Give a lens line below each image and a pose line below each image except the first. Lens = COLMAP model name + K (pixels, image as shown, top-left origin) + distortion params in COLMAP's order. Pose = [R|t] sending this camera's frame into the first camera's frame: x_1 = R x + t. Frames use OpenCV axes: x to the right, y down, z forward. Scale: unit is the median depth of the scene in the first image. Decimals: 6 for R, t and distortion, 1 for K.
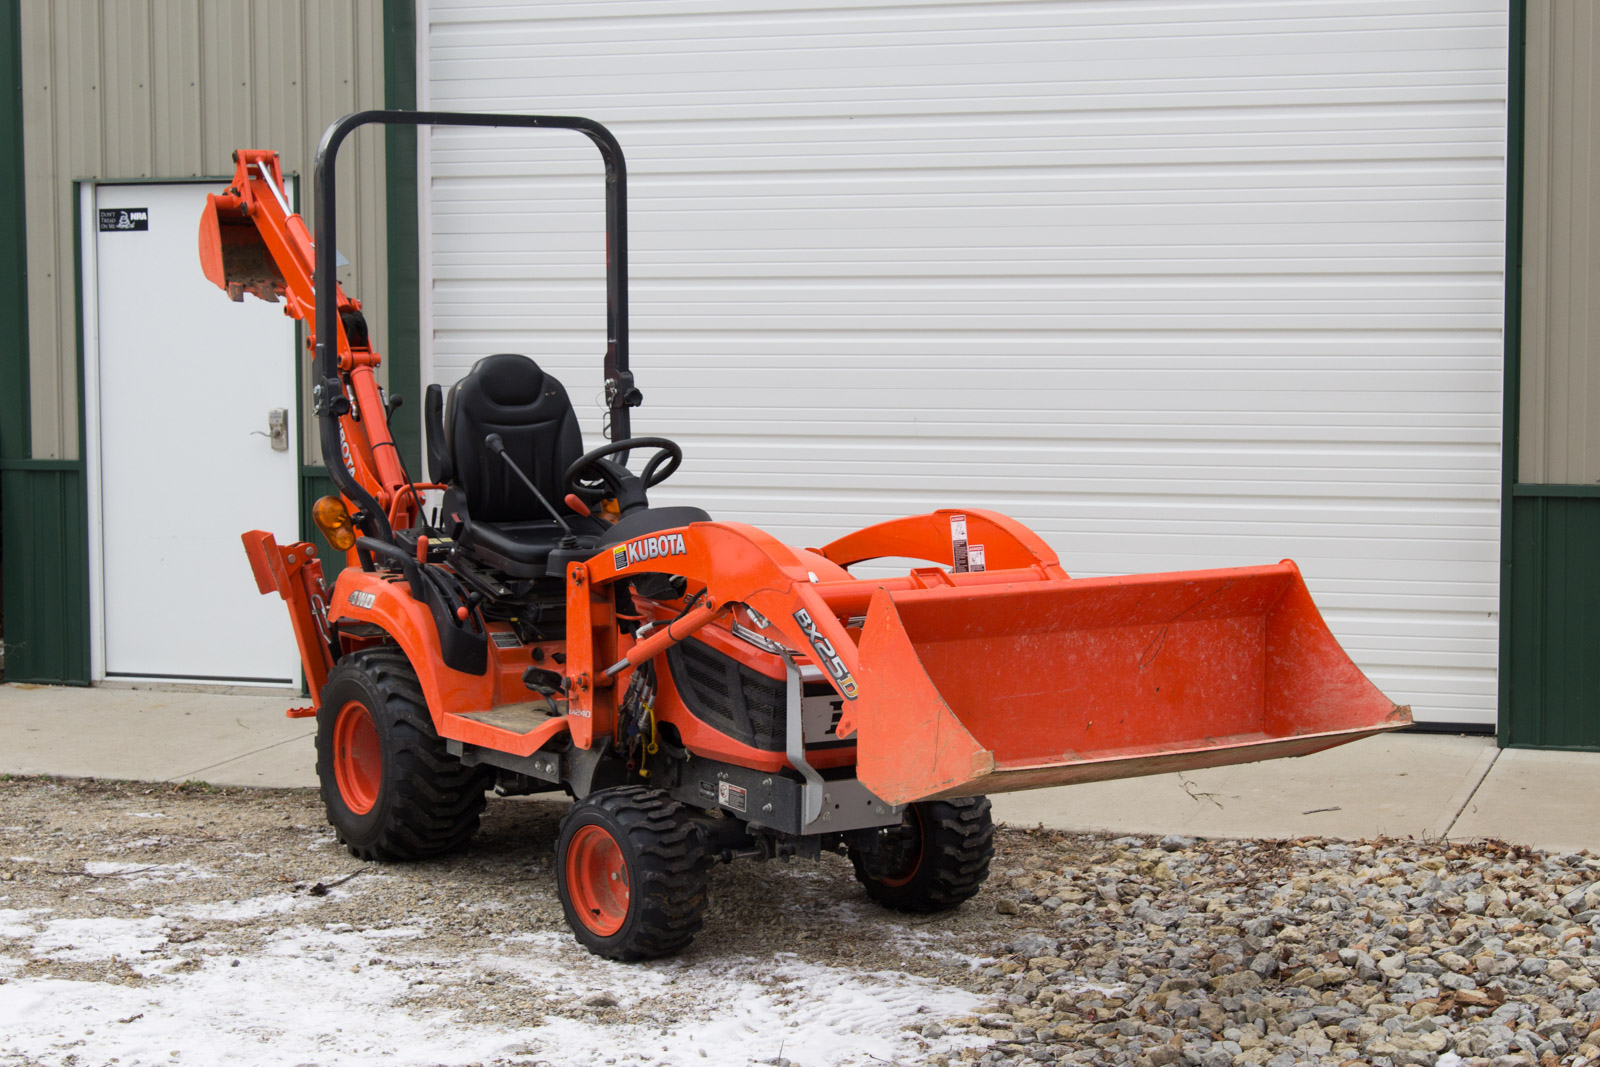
lens RADIAL K [[3061.4, 0, 800.0], [0, 3061.4, 533.5], [0, 0, 1]] dist [-0.018060, -0.022977]
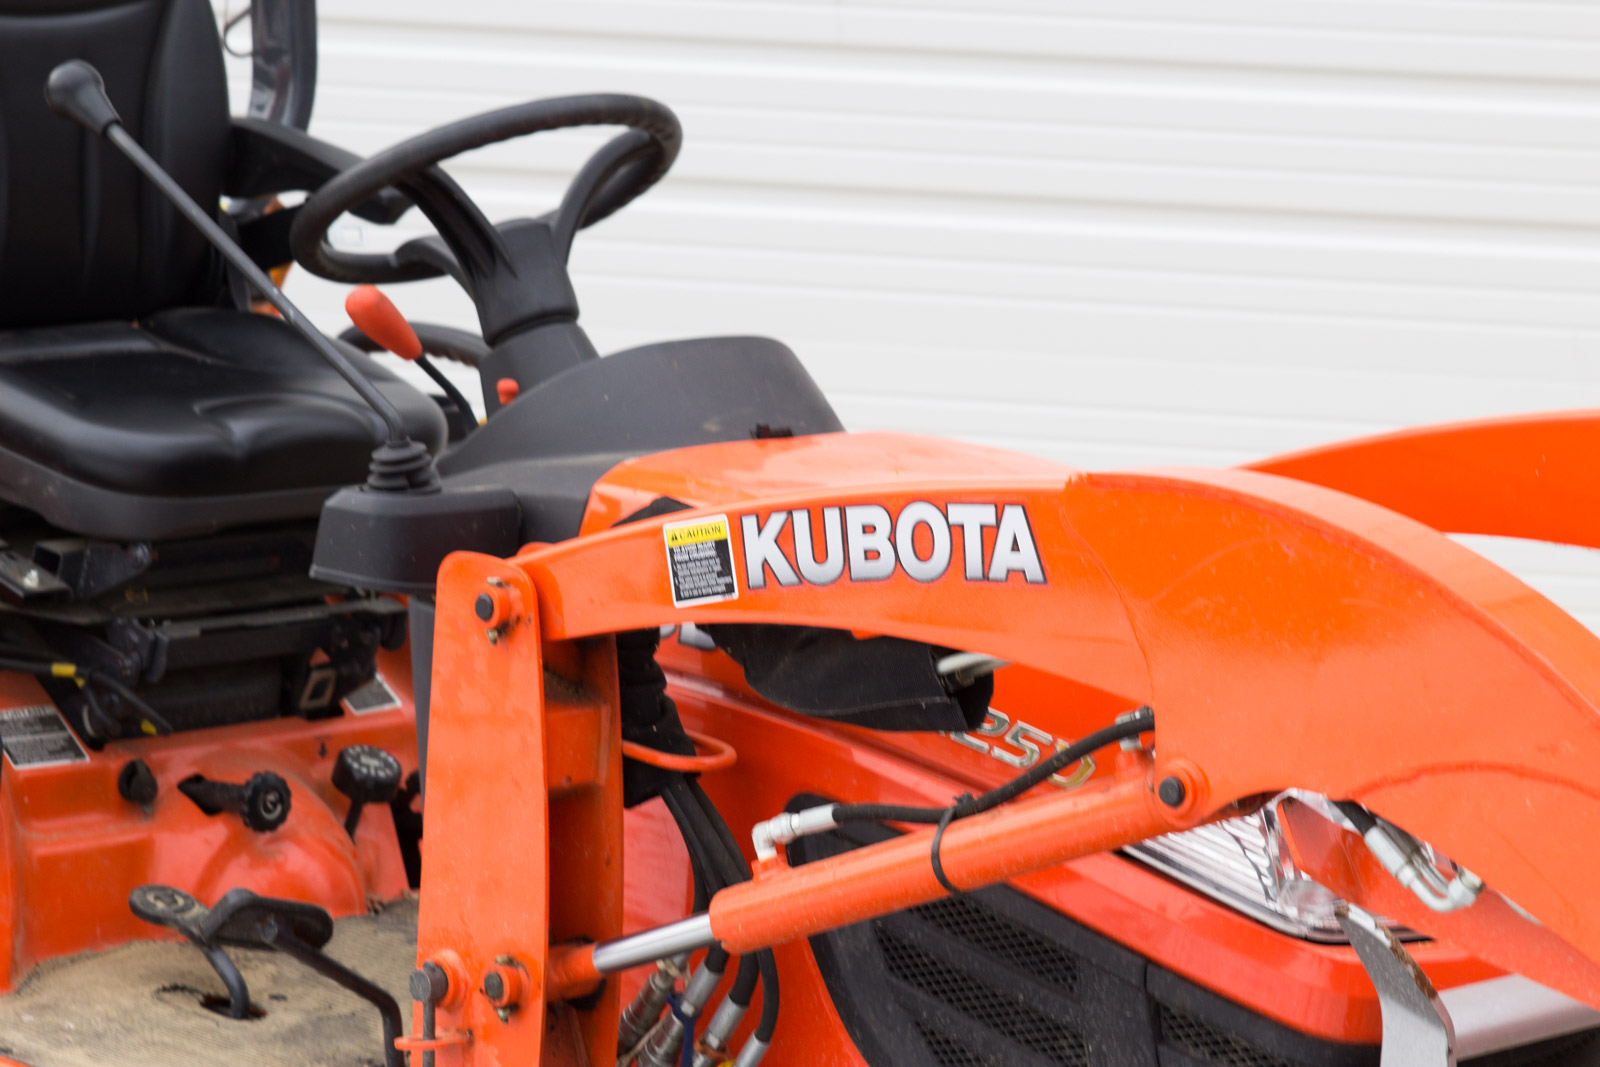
lens RADIAL K [[5103.0, 0, 800.0], [0, 5103.0, 533.5], [0, 0, 1]] dist [0.176844, 0.742701]
pose [[0.976447, 0.013158, 0.215354, -0.142876], [-0.030713, 0.996451, 0.078373, -0.029558], [-0.213559, -0.083141, 0.973386, 0.535859]]
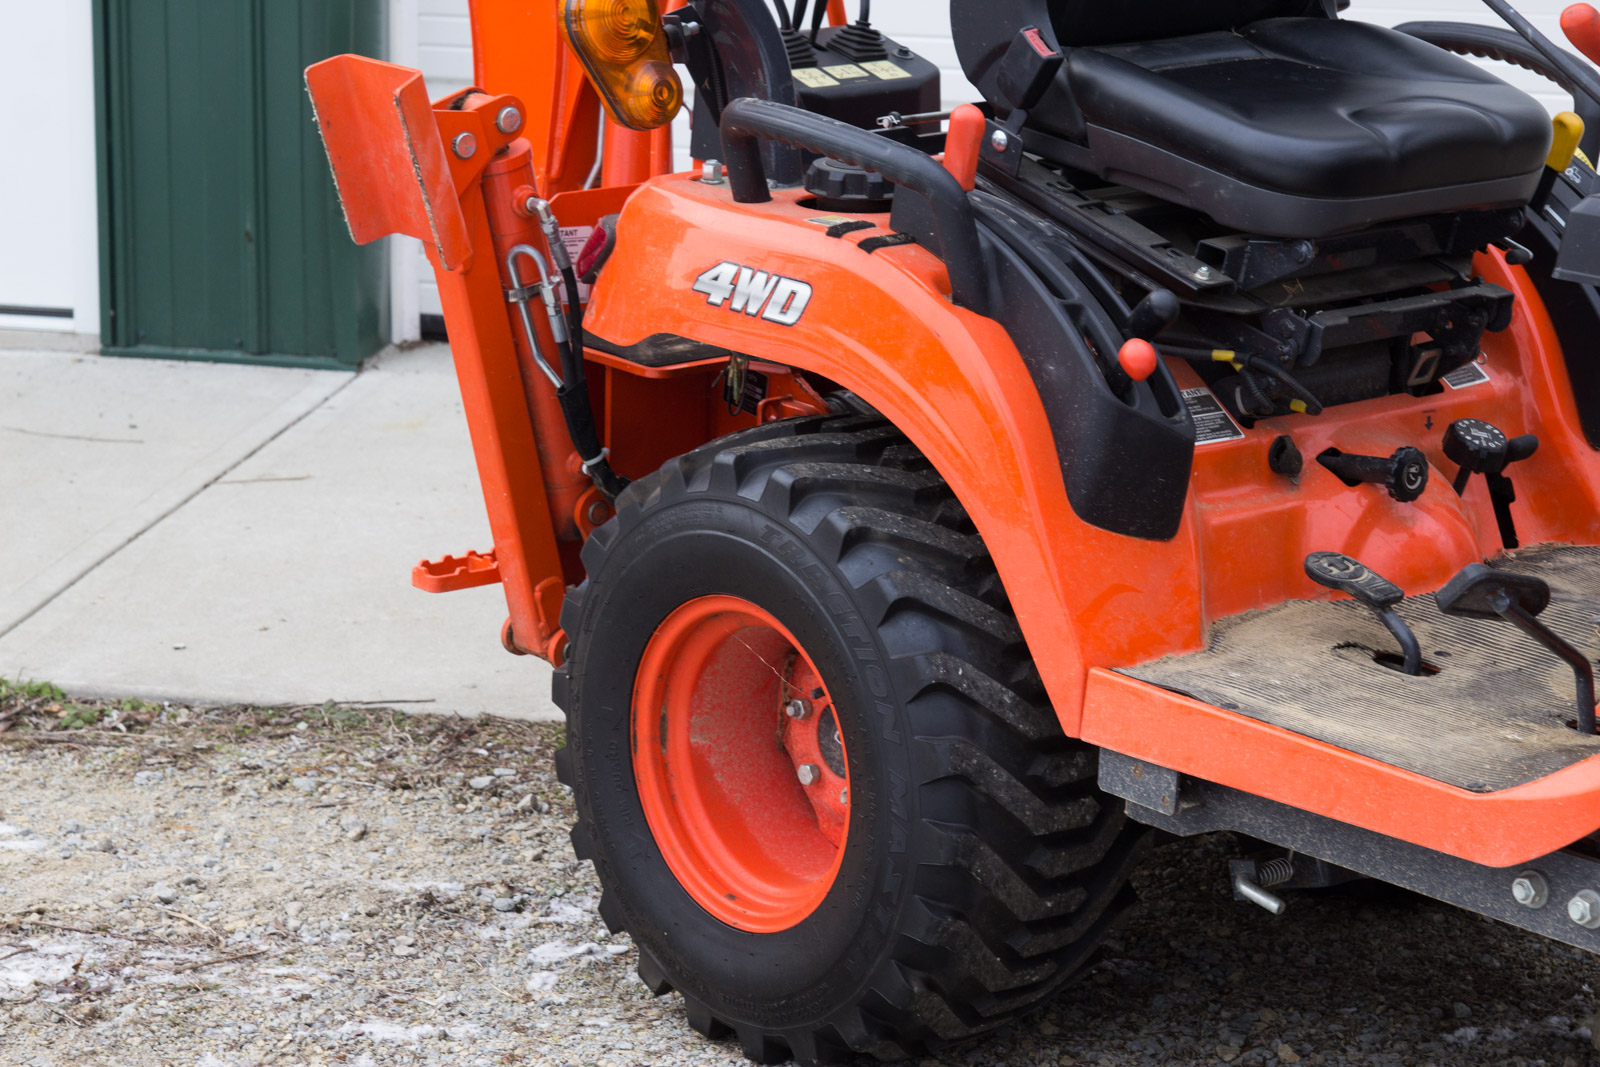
lens RADIAL K [[4427.3, 0, 800.0], [0, 4427.3, 533.5], [0, 0, 1]] dist [0.110847, 0.326694]
pose [[0.991682, -0.010666, 0.128269, -0.218259], [-0.010446, 0.986603, 0.162803, -0.033393], [-0.128287, -0.162789, 0.978285, 0.577692]]
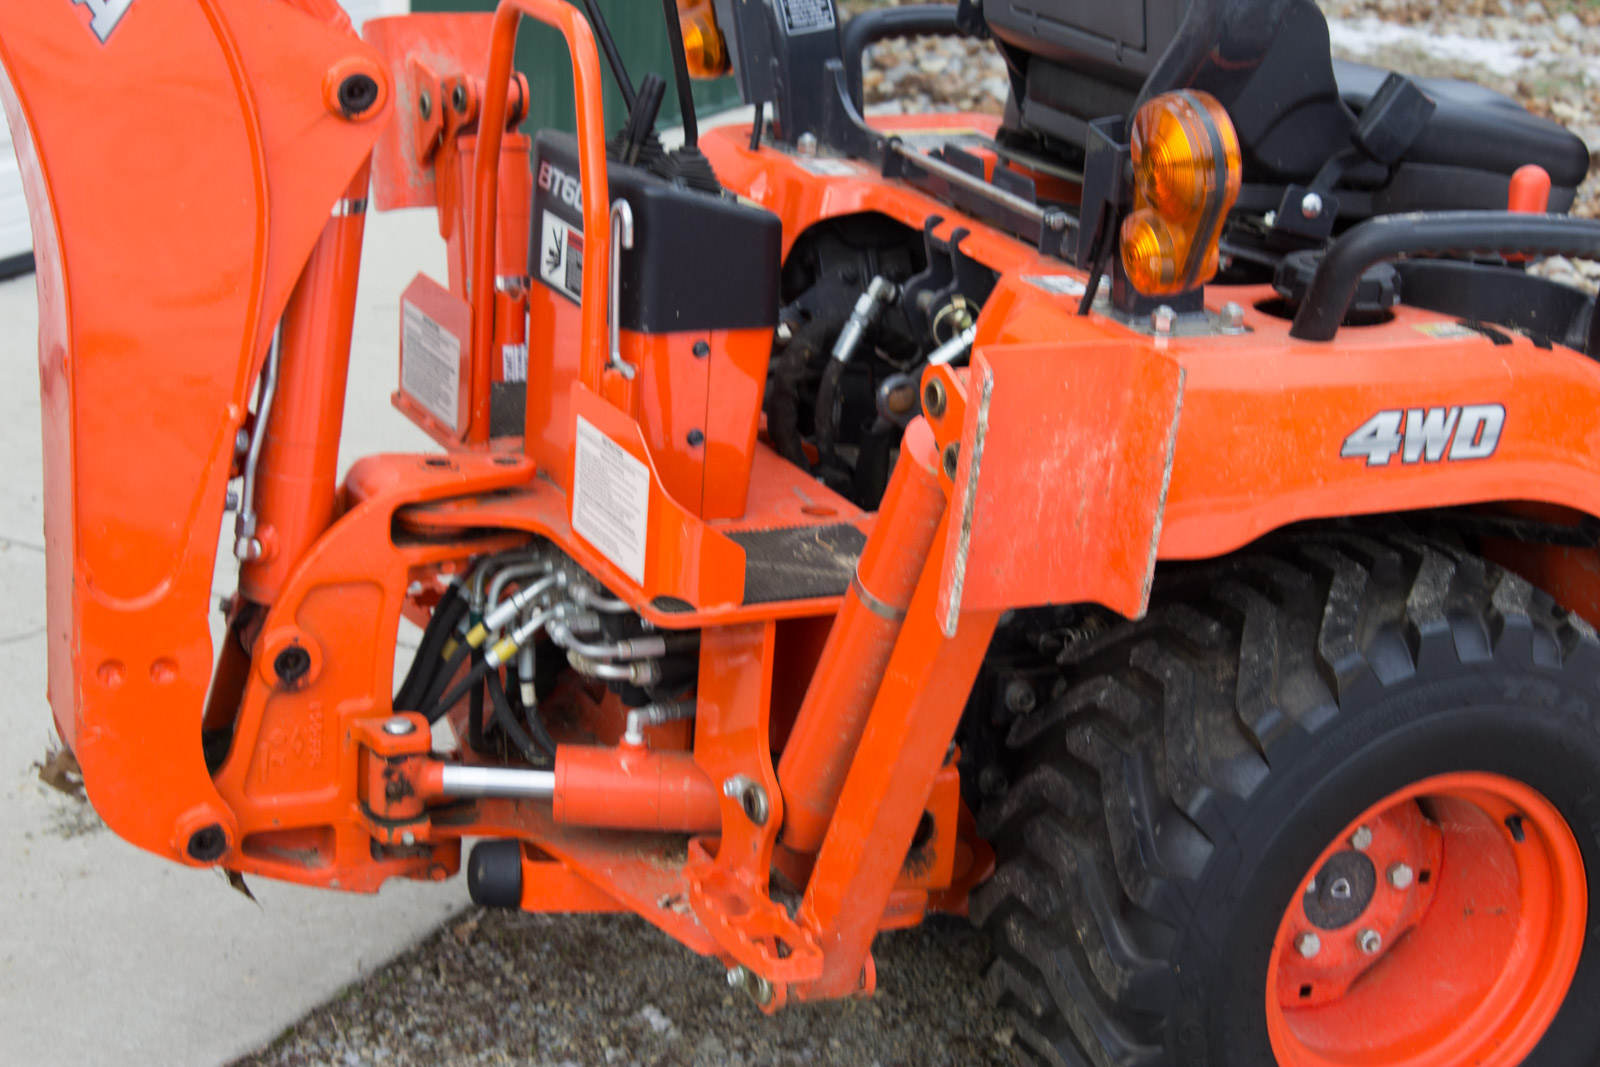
lens RADIAL K [[3248.9, 0, 800.0], [0, 3248.9, 533.5], [0, 0, 1]] dist [-0.014949, 0.384402]
pose [[0.158887, -0.298556, 0.941074, -0.478984], [0.026821, 0.954136, 0.298171, -0.066718], [-0.986932, -0.022135, 0.159608, 1.103219]]
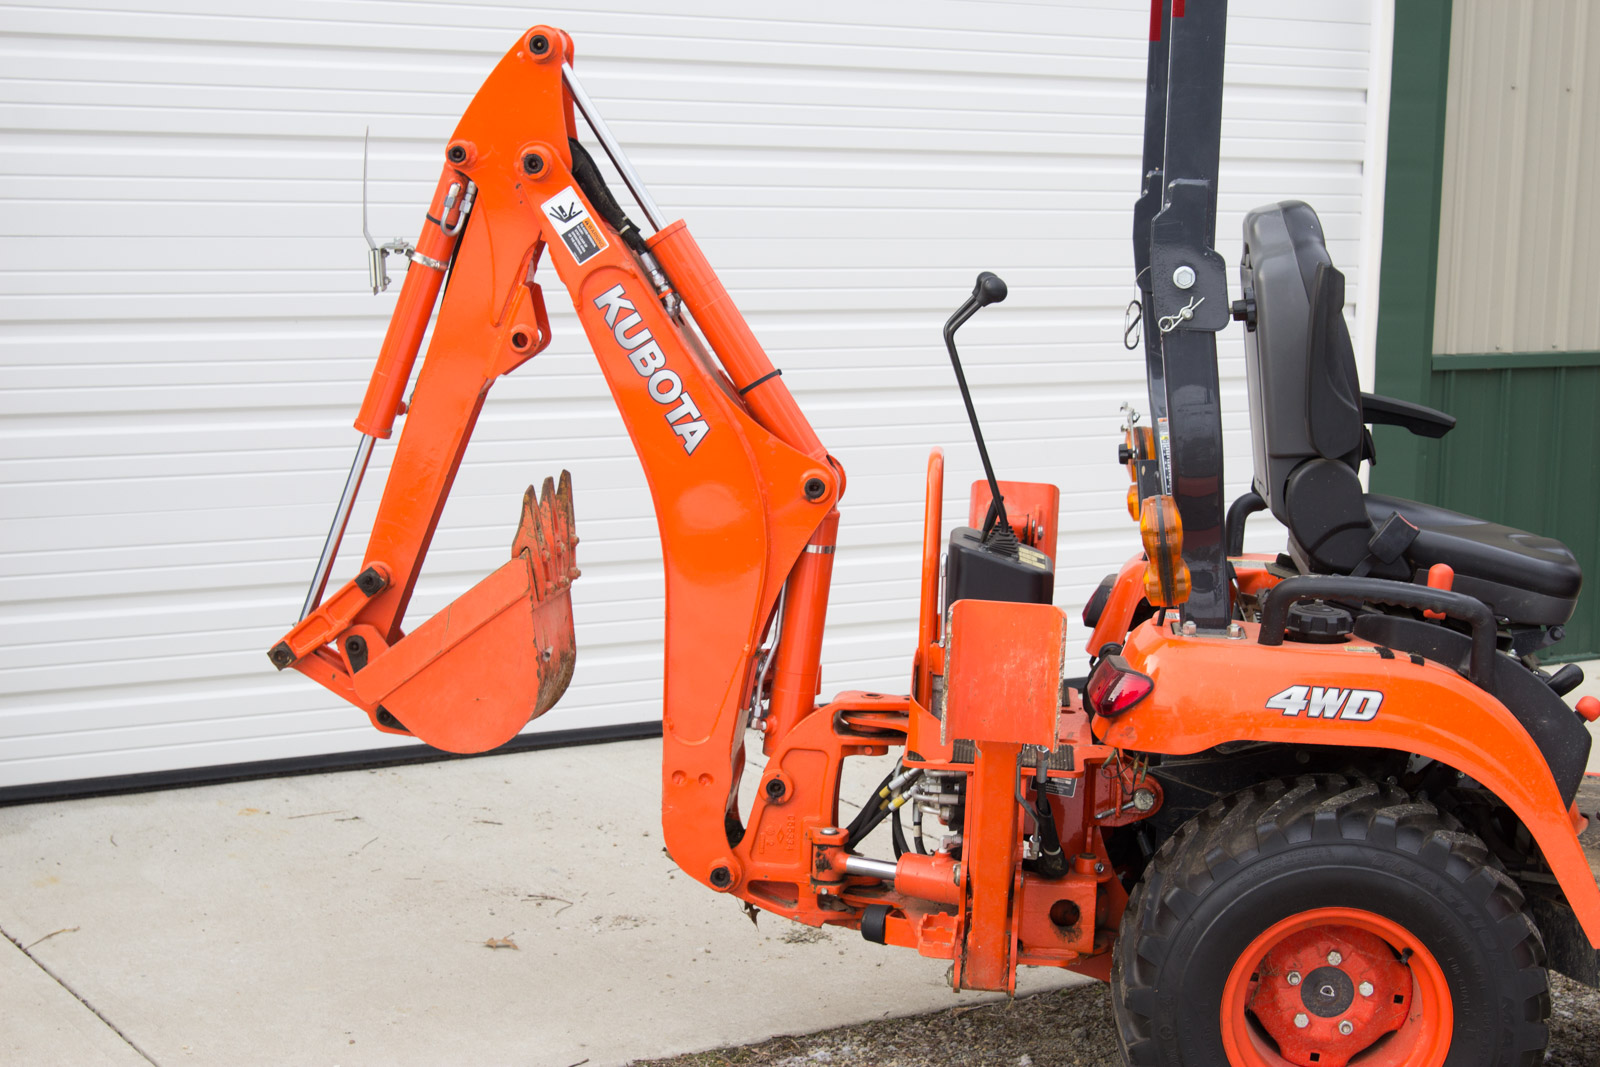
lens RADIAL K [[2897.5, 0, 800.0], [0, 2897.5, 533.5], [0, 0, 1]] dist [-0.022727, 0.077021]
pose [[0.626615, -0.086137, 0.774554, -0.609184], [0.028529, 0.995742, 0.087655, -0.053890], [-0.778807, -0.032828, 0.626404, 0.845839]]
